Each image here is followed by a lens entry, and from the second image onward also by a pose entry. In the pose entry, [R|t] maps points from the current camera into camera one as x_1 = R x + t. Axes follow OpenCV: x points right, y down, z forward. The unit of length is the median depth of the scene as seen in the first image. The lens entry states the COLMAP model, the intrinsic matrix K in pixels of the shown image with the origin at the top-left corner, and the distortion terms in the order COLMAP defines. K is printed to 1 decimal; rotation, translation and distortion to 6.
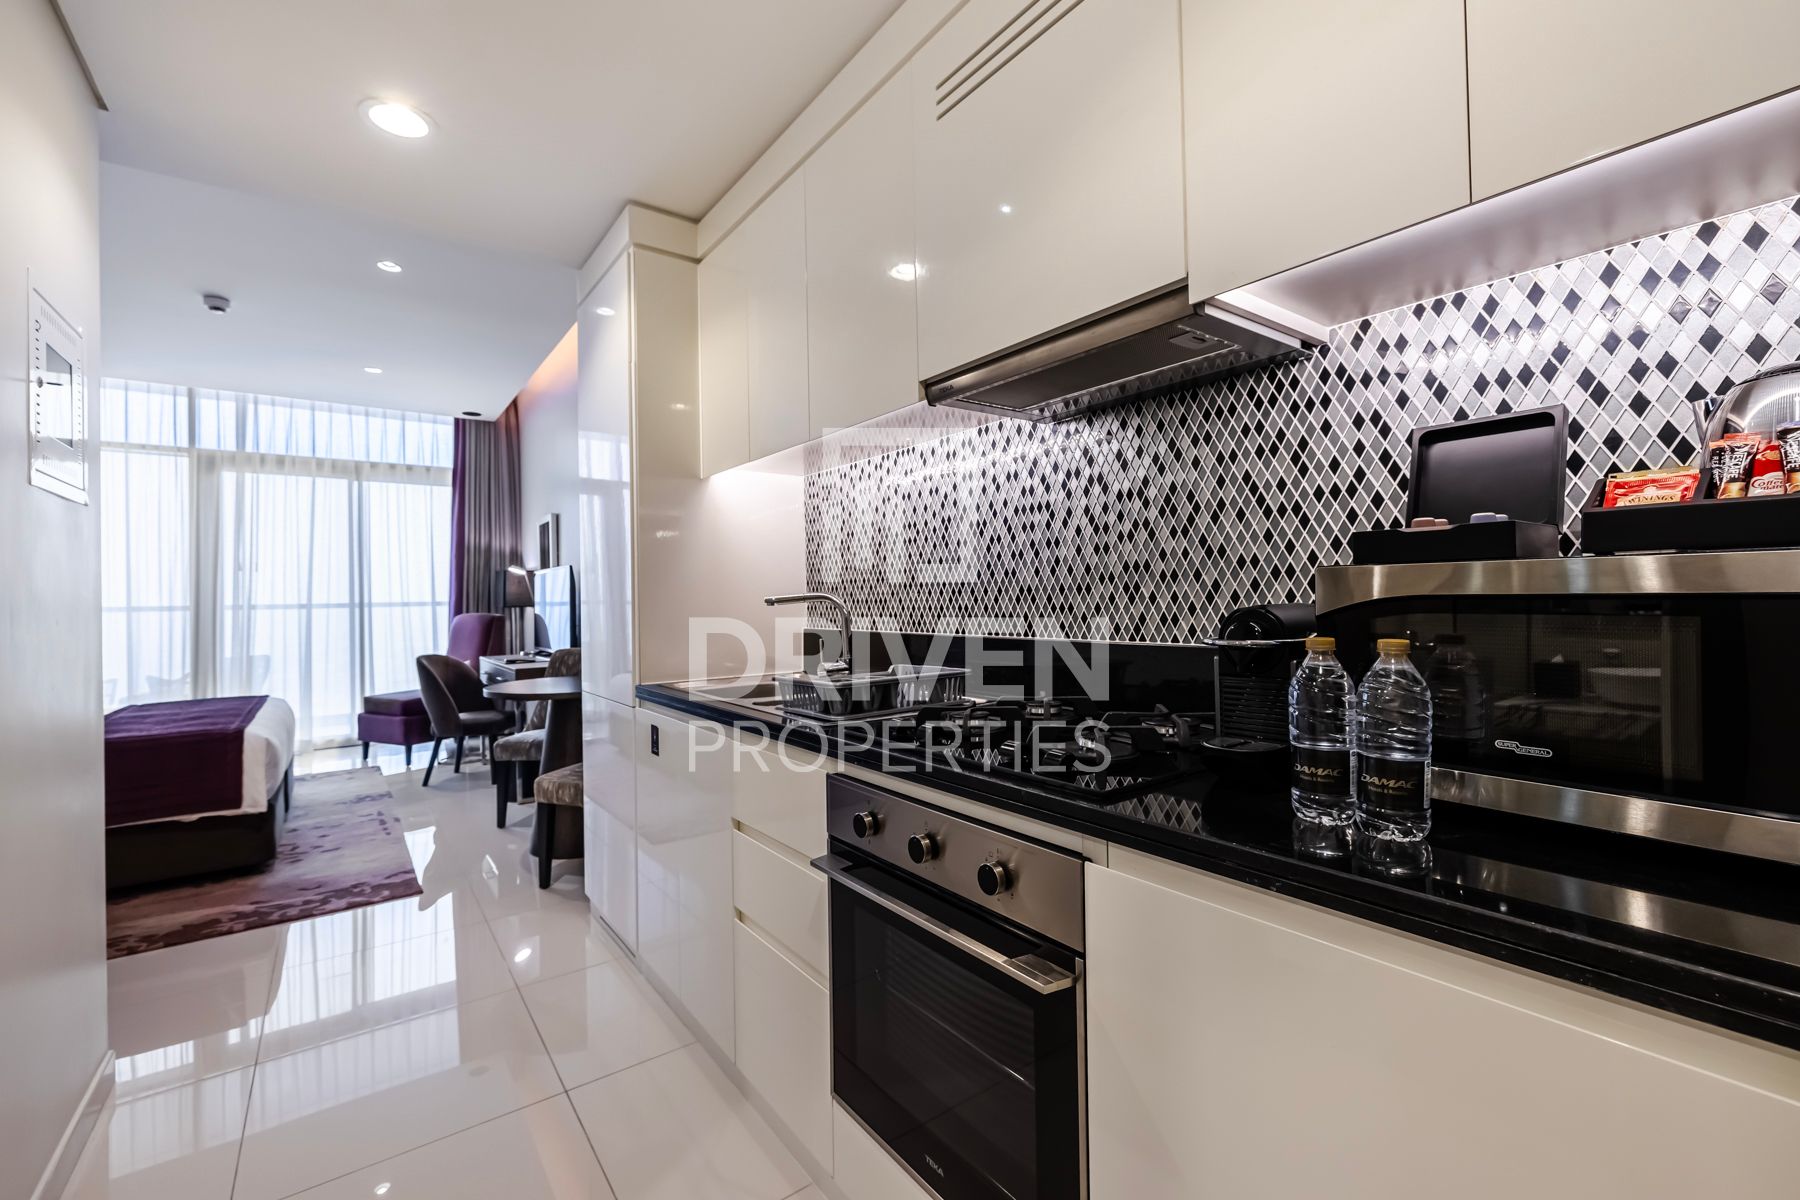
lens RADIAL K [[754.1, 0, 886.0], [0, 754.1, 590.9], [0, 0, 1]] dist [-0.001468, -0.000572]
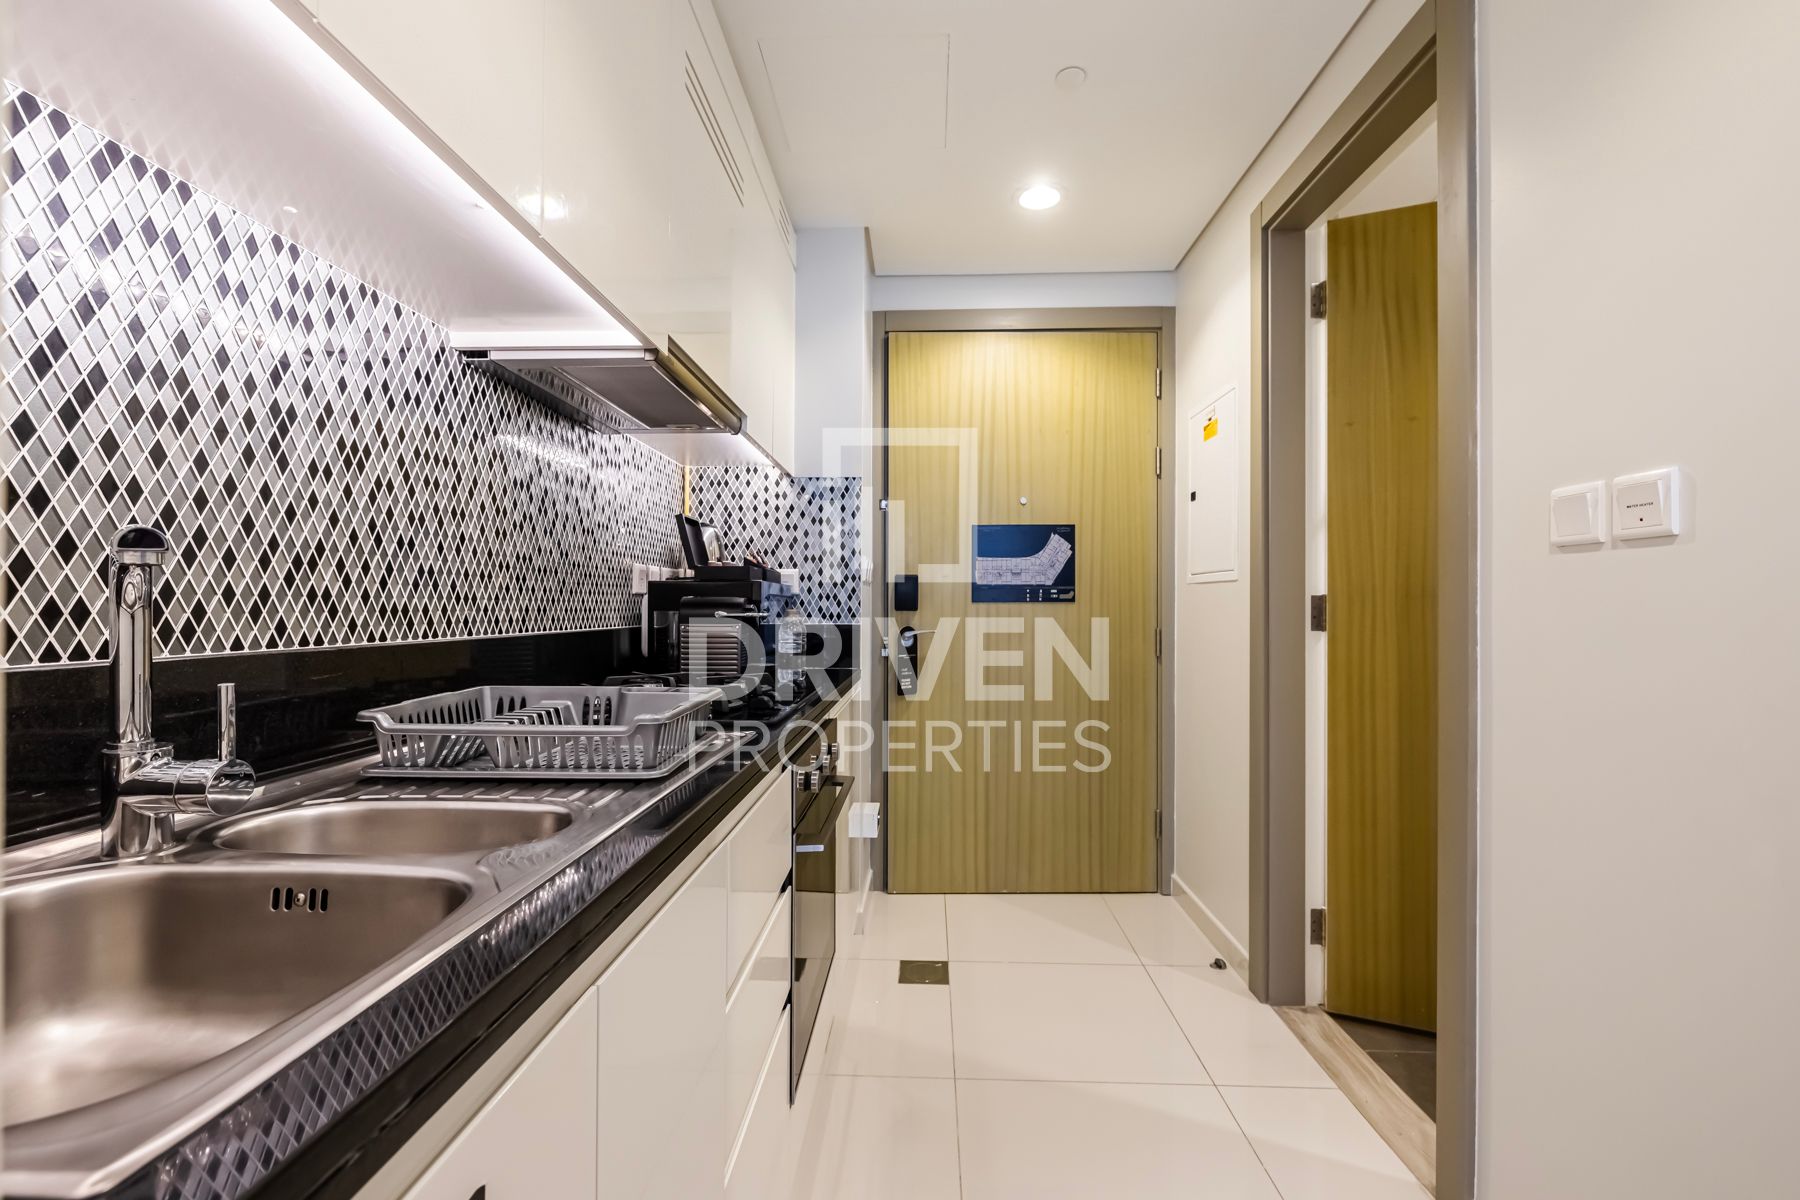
lens RADIAL K [[754.1, 0, 888.6], [0, 754.1, 609.2], [0, 0, 1]] dist [-0.001468, -0.000572]
pose [[-0.773622, 0.012783, 0.633518, -0.579309], [0.003392, 0.999866, -0.016033, 0.045599], [-0.633638, -0.010255, -0.773562, 1.253340]]
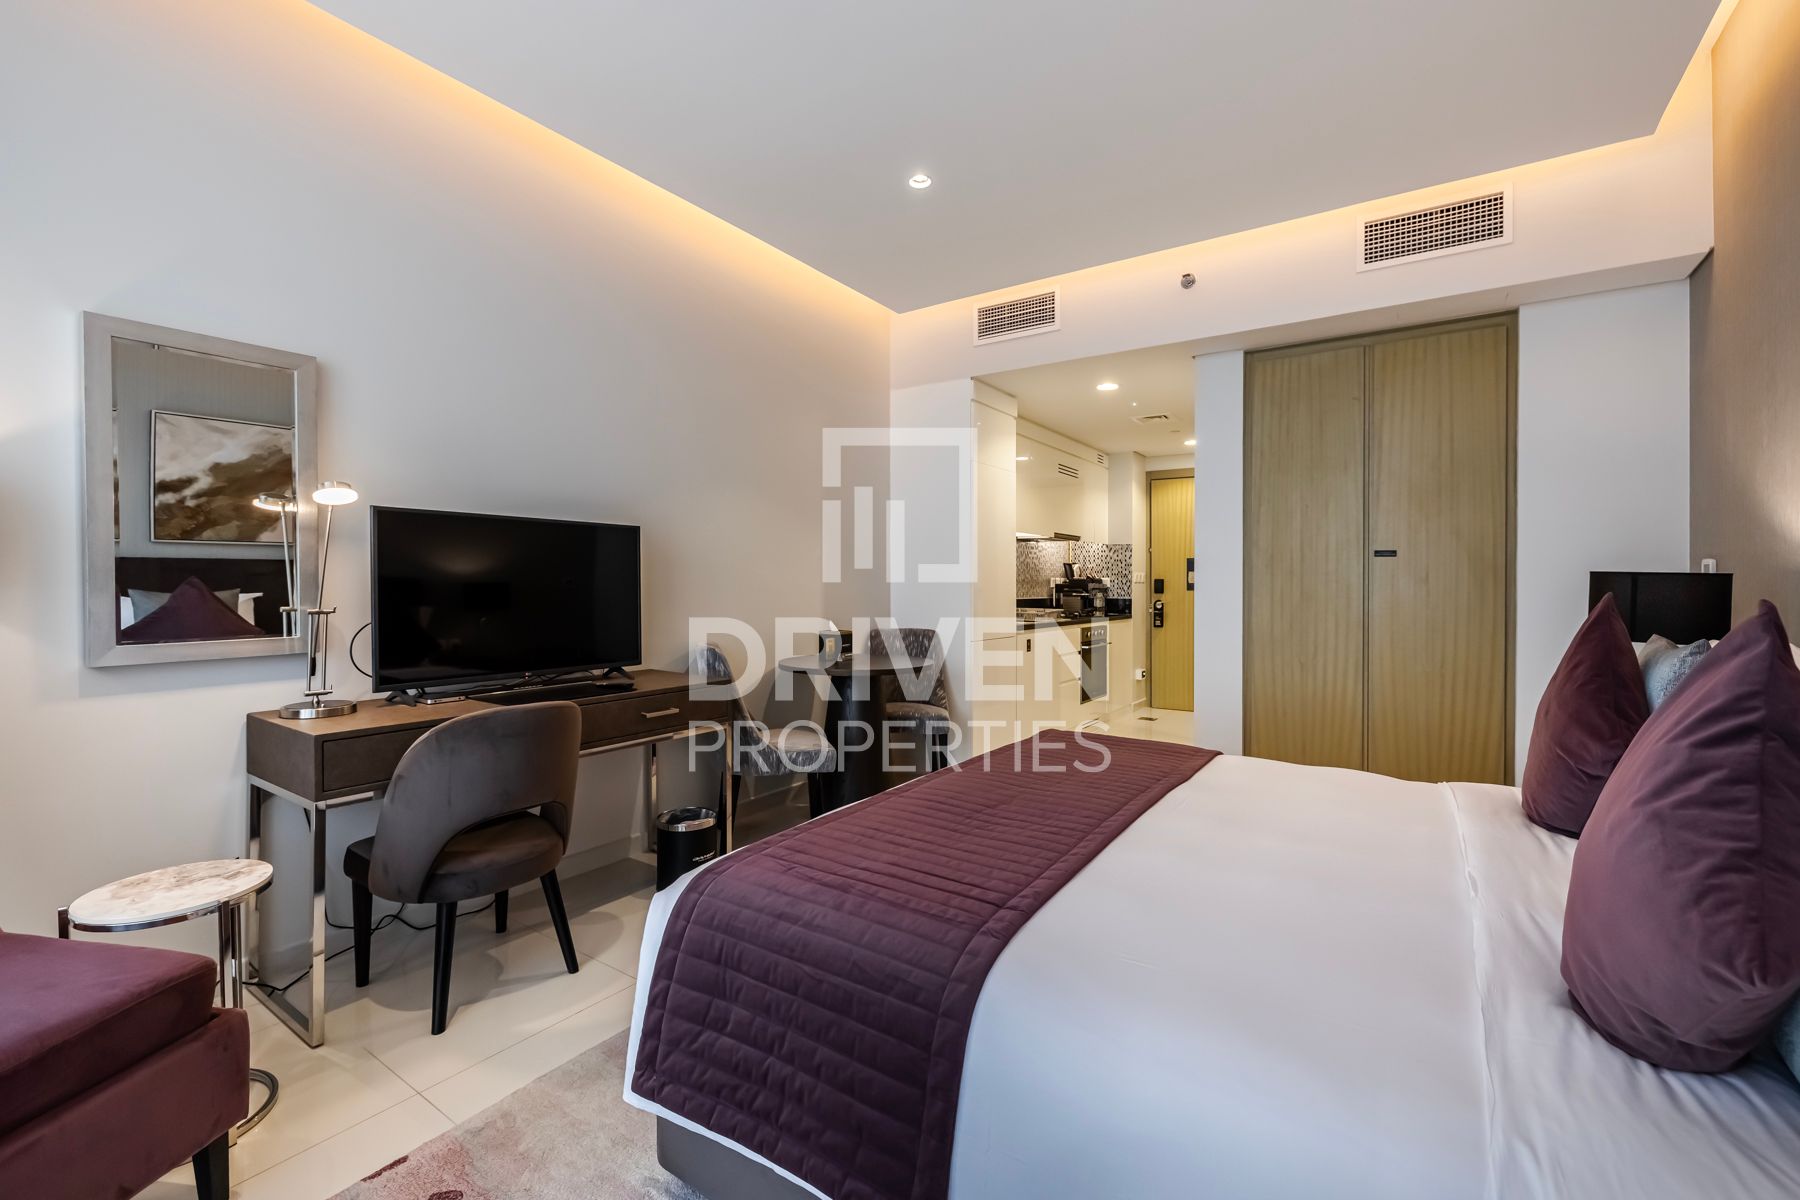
lens RADIAL K [[754.1, 0, 906.6], [0, 754.1, 557.6], [0, 0, 1]] dist [-0.001468, -0.000572]
pose [[-0.335895, 0.045701, 0.940790, -2.855160], [-0.010887, 0.998567, -0.052395, 0.056441], [-0.941836, -0.027842, -0.334916, 2.550047]]
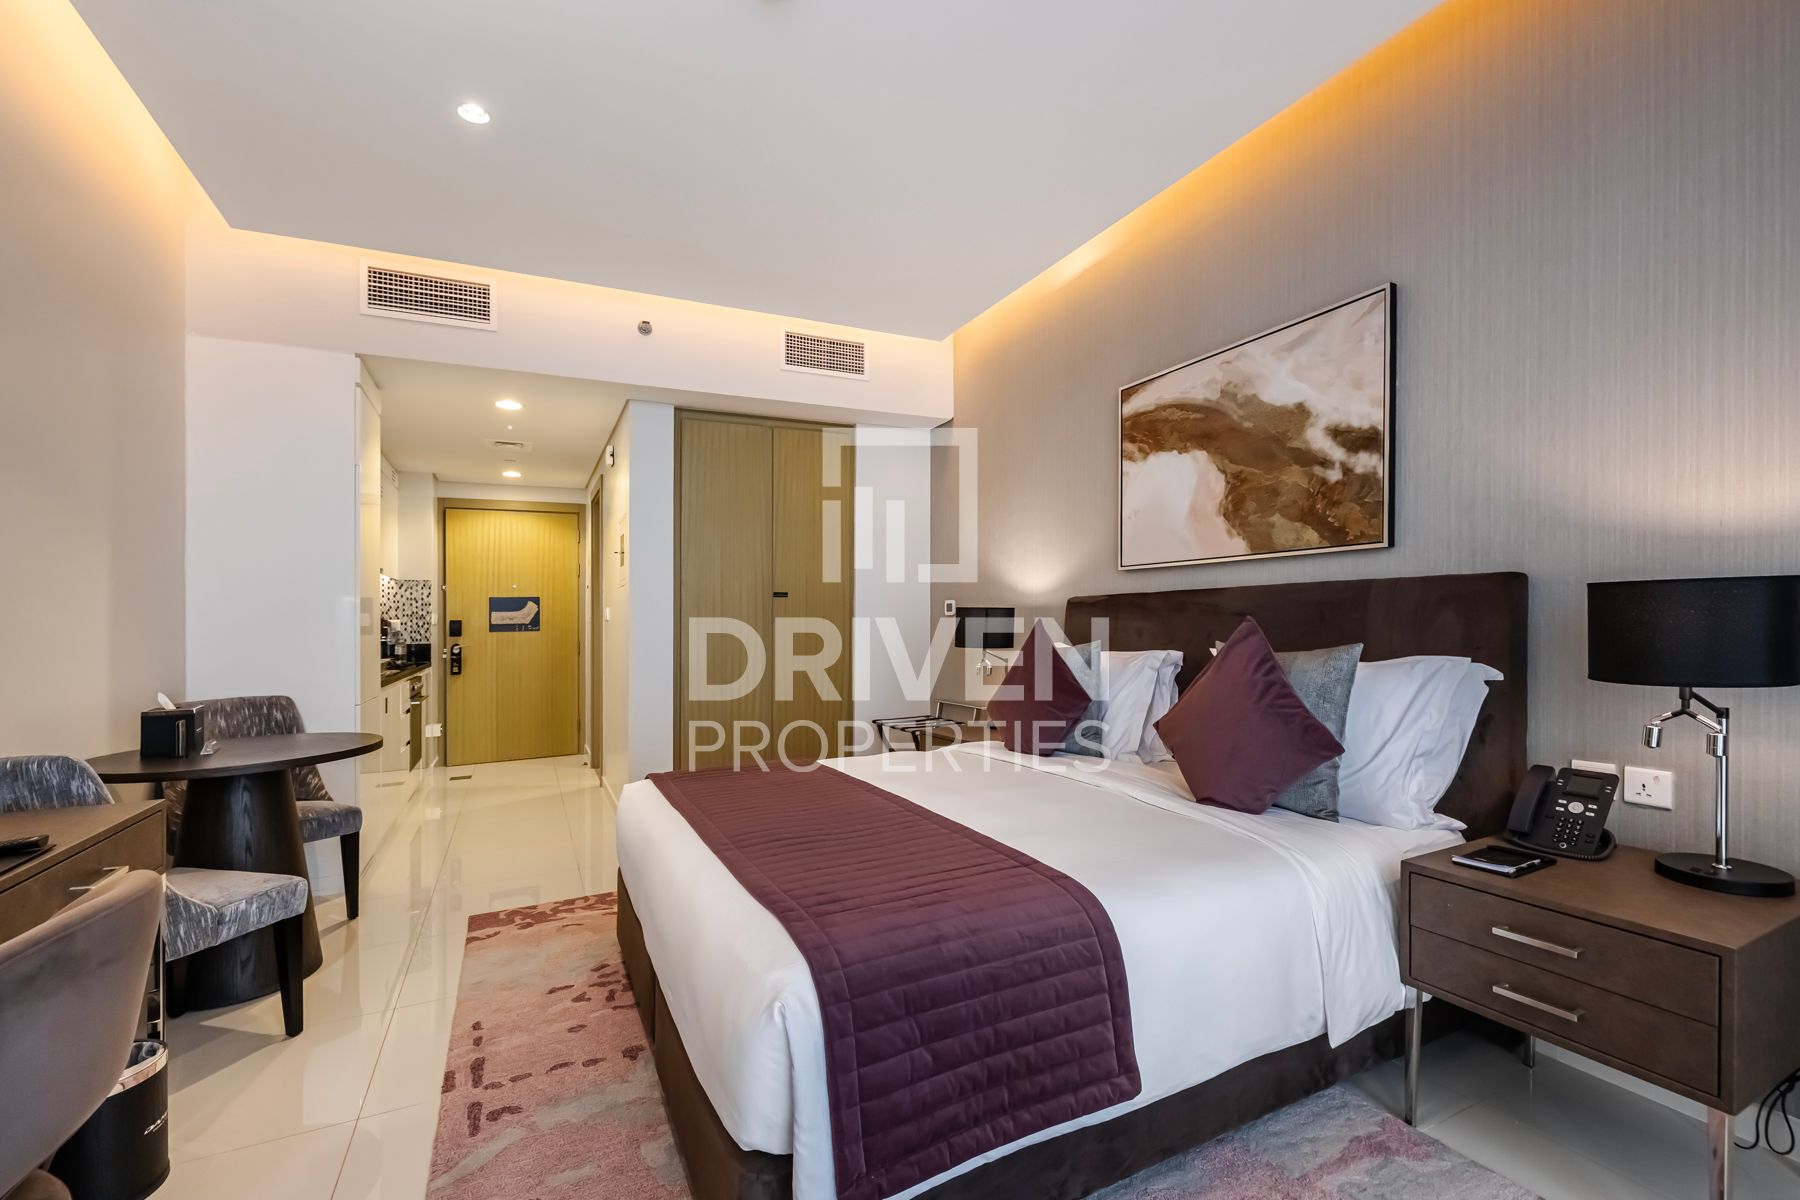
lens RADIAL K [[767.3, 0, 900.1], [0, 767.3, 602.1], [0, 0, 1]] dist [-0.013279, -0.001074]
pose [[-0.984283, 0.037636, 0.172540, -2.251391], [0.031889, 0.998844, -0.035964, 0.057110], [-0.173694, -0.029896, -0.984346, 3.138127]]
